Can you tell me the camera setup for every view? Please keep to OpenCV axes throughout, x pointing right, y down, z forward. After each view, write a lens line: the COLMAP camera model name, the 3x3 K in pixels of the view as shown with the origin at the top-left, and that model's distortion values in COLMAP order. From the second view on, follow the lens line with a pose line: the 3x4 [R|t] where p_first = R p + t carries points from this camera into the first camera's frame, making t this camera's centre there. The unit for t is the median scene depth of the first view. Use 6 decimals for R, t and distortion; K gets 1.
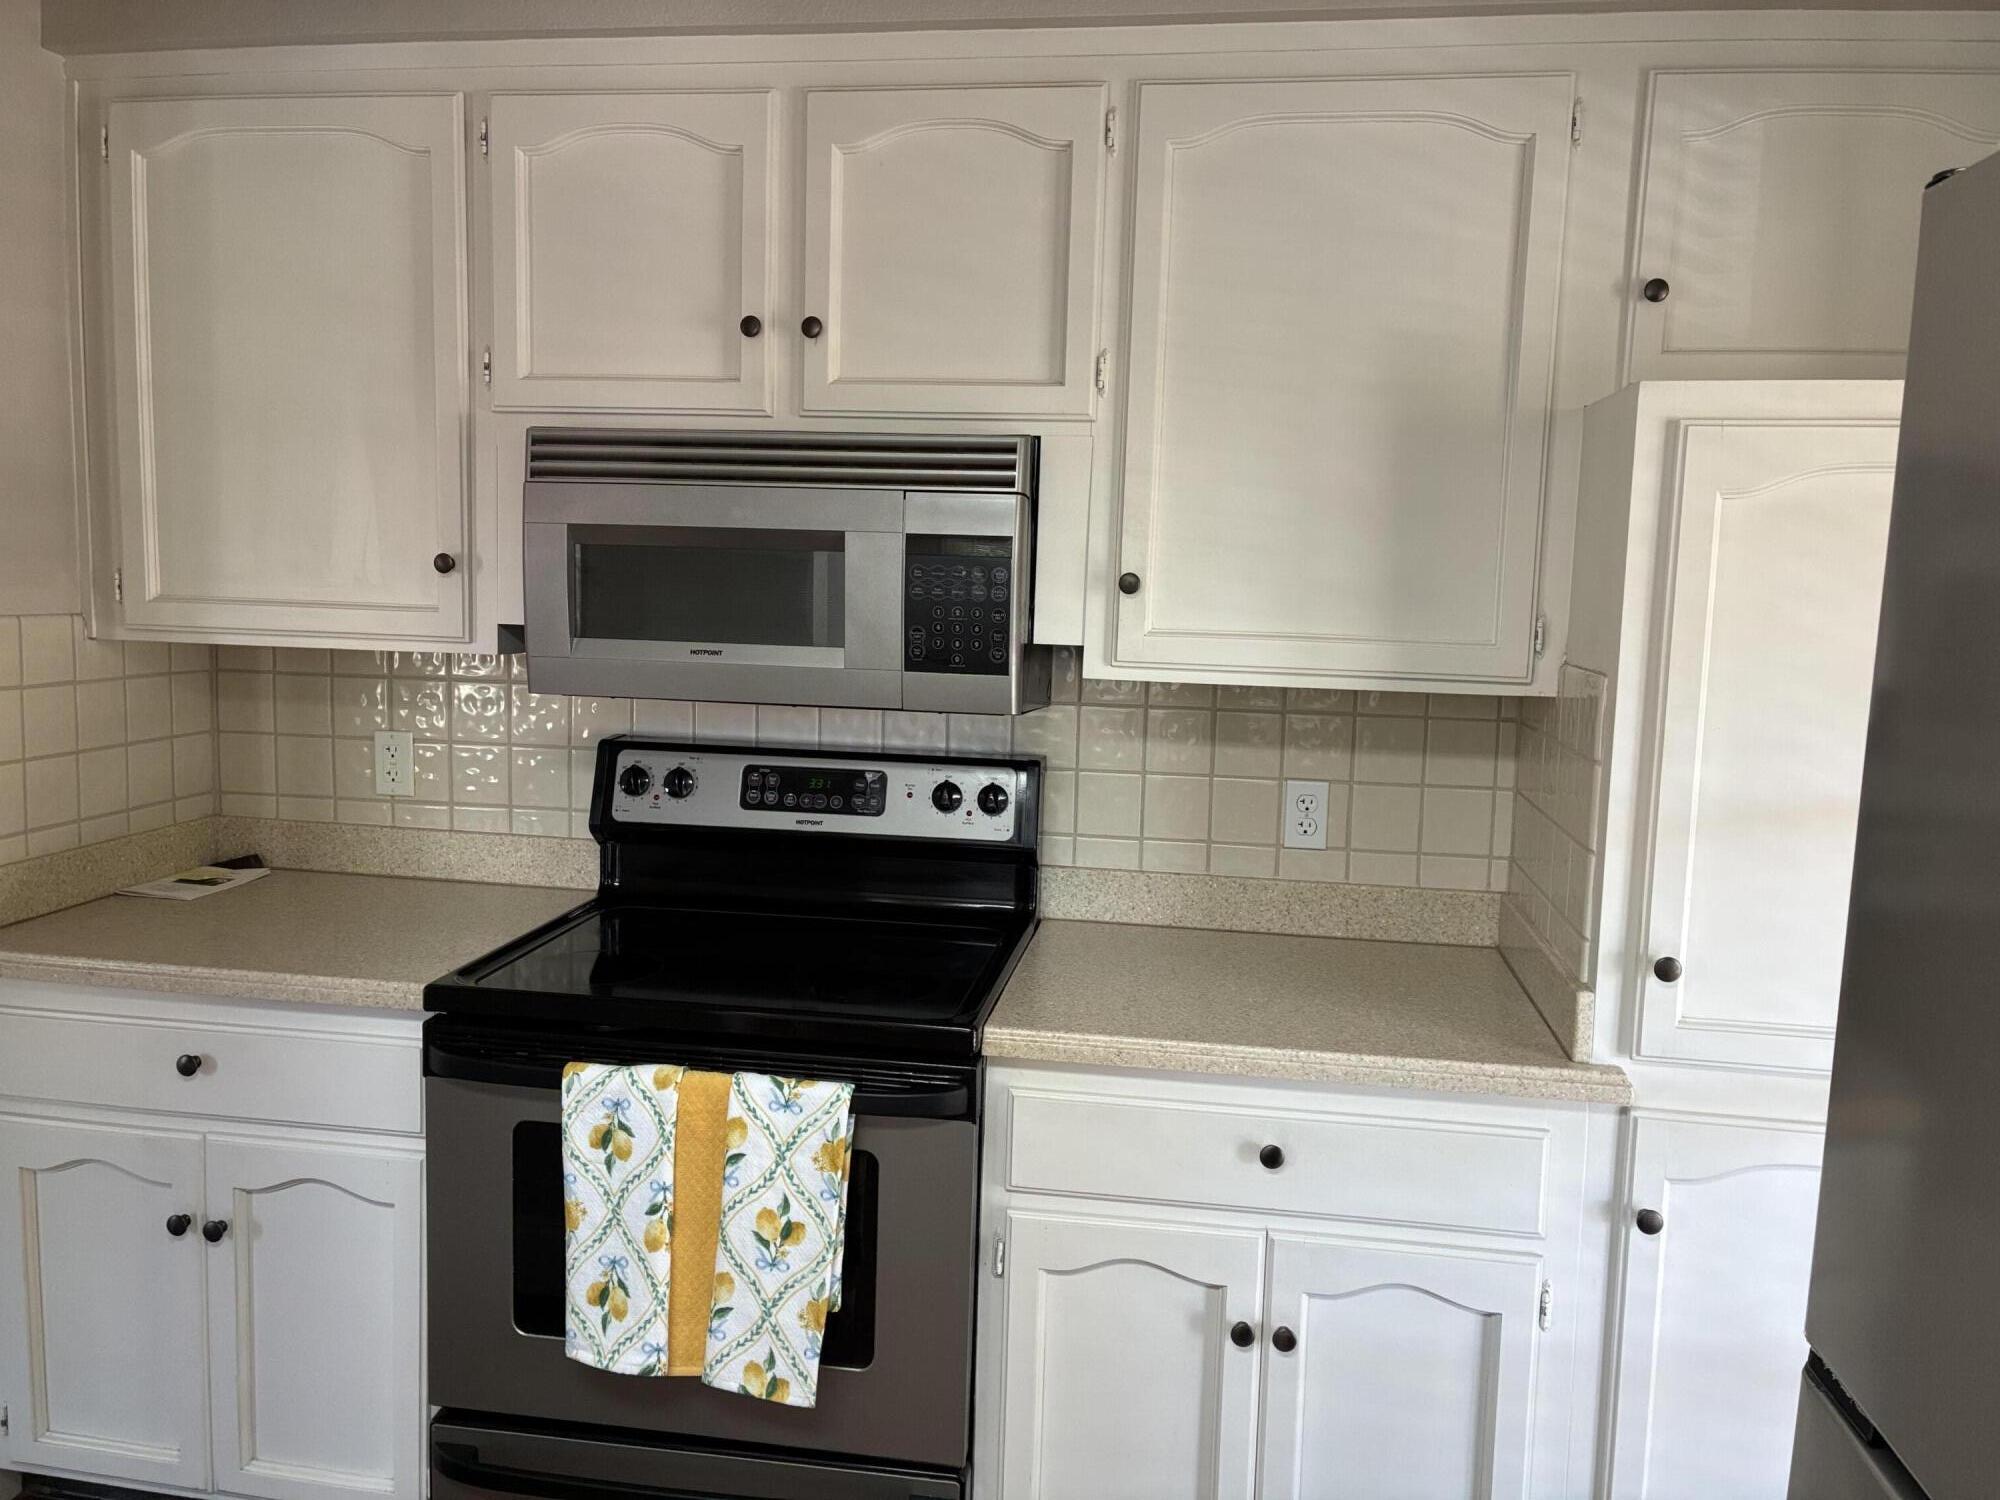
lens RADIAL K [[1517.2, 0, 1000.0], [0, 1517.2, 750.0], [0, 0, 1]] dist [0.046832, -0.000139]
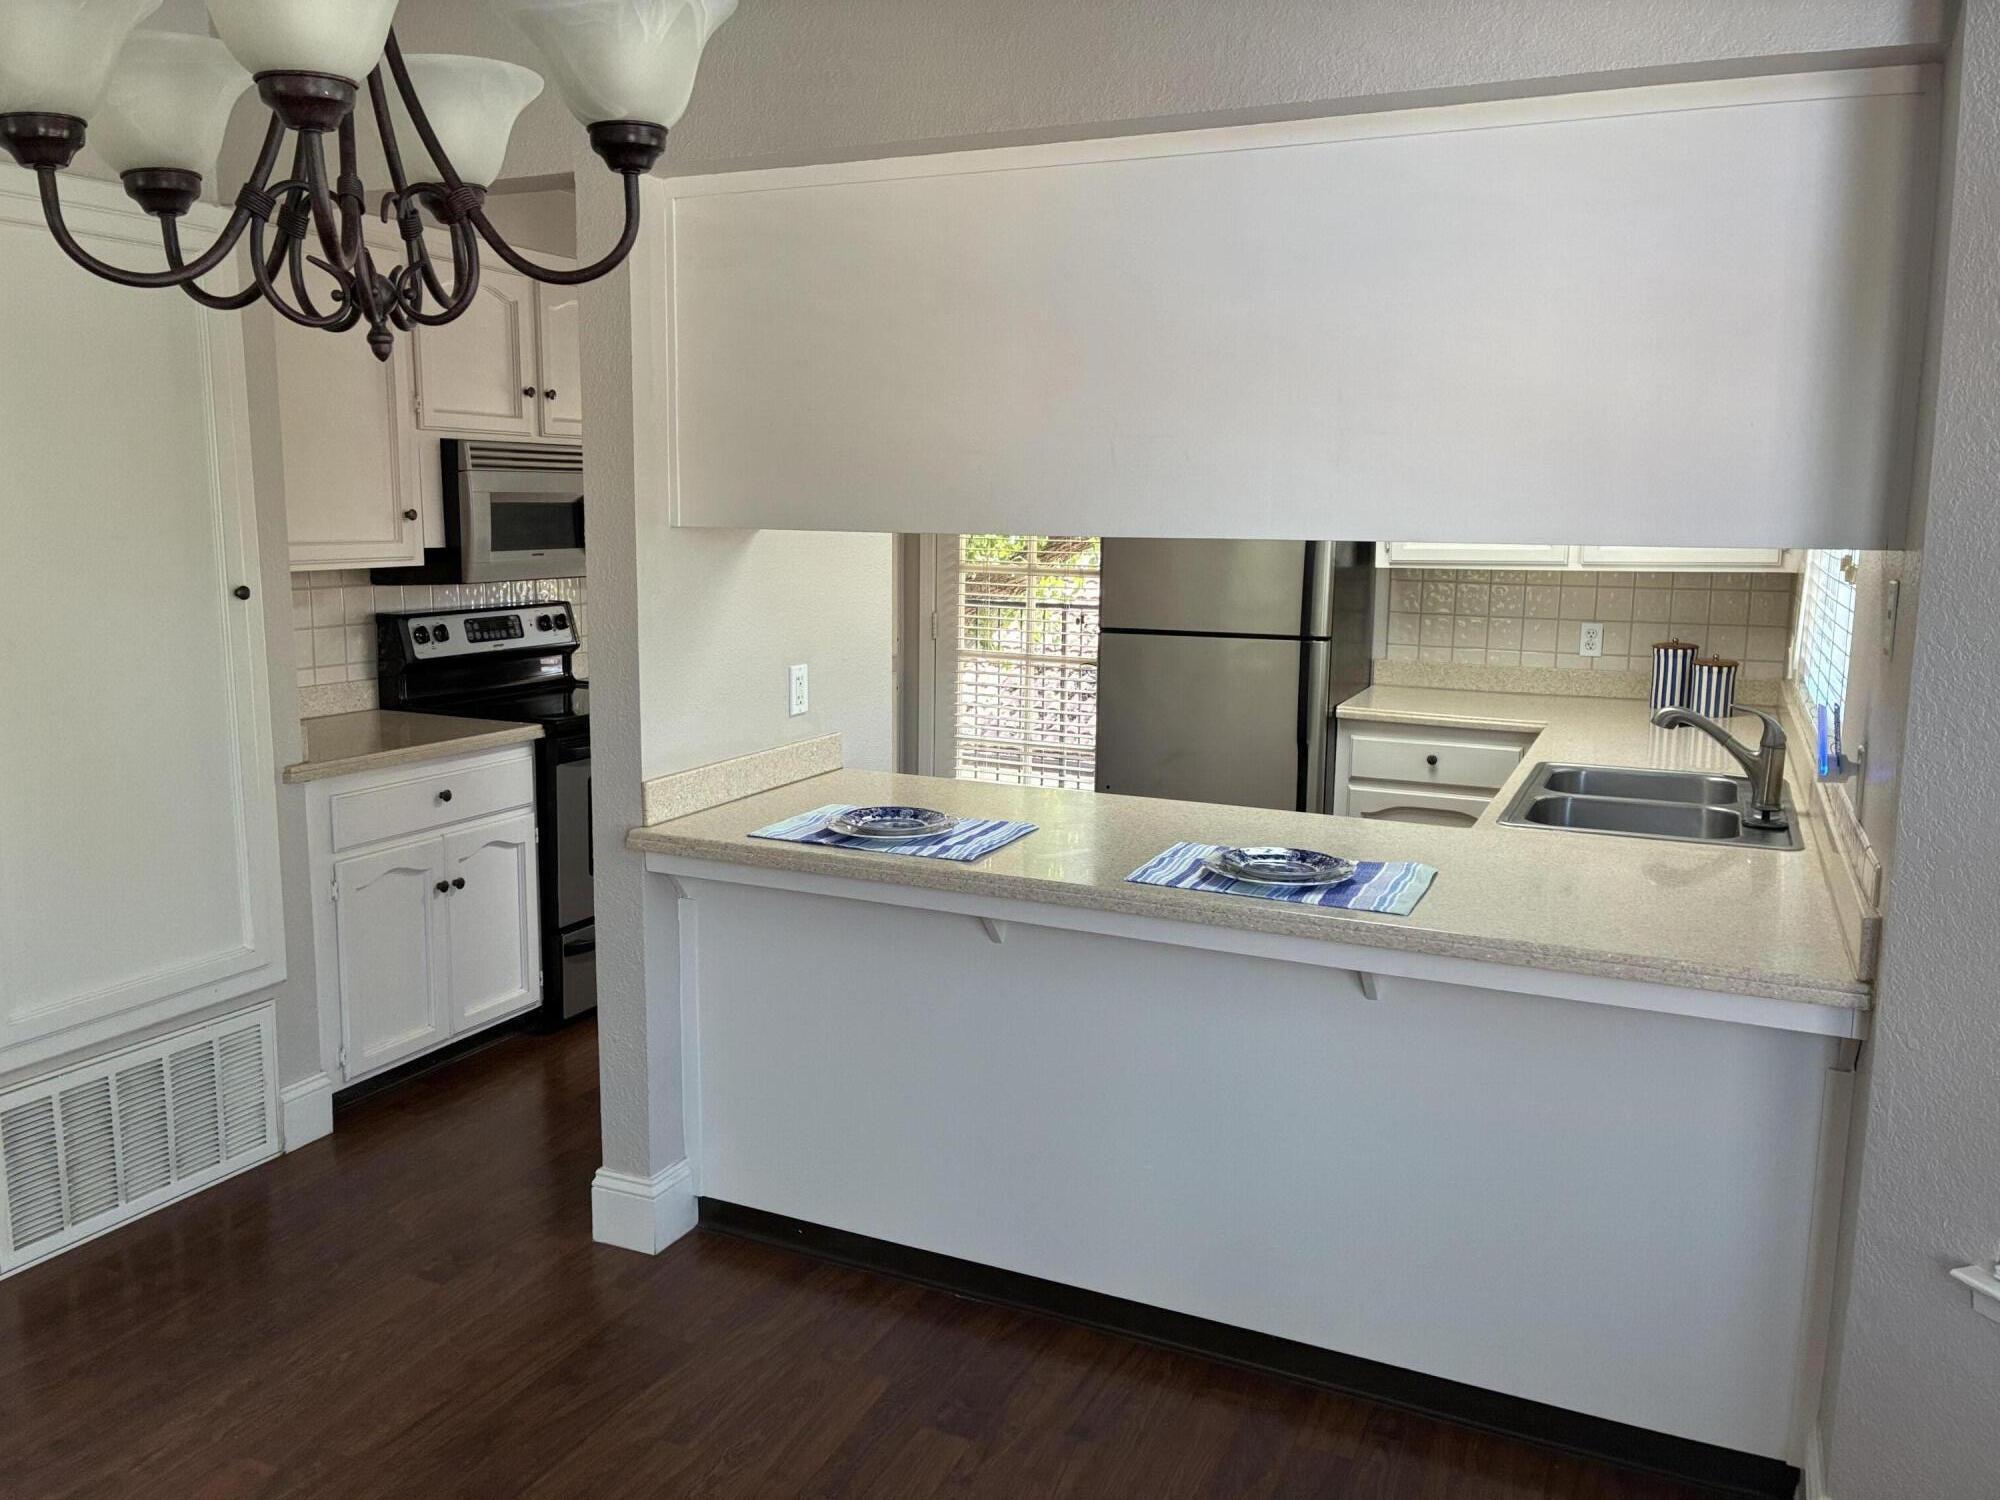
lens RADIAL K [[1517.2, 0, 1000.0], [0, 1517.2, 750.0], [0, 0, 1]] dist [0.046832, -0.000139]
pose [[0.271326, -0.178711, 0.945751, -1.773726], [0.109737, 0.981947, 0.154069, -0.048673], [-0.956211, 0.061982, 0.286039, -0.132694]]
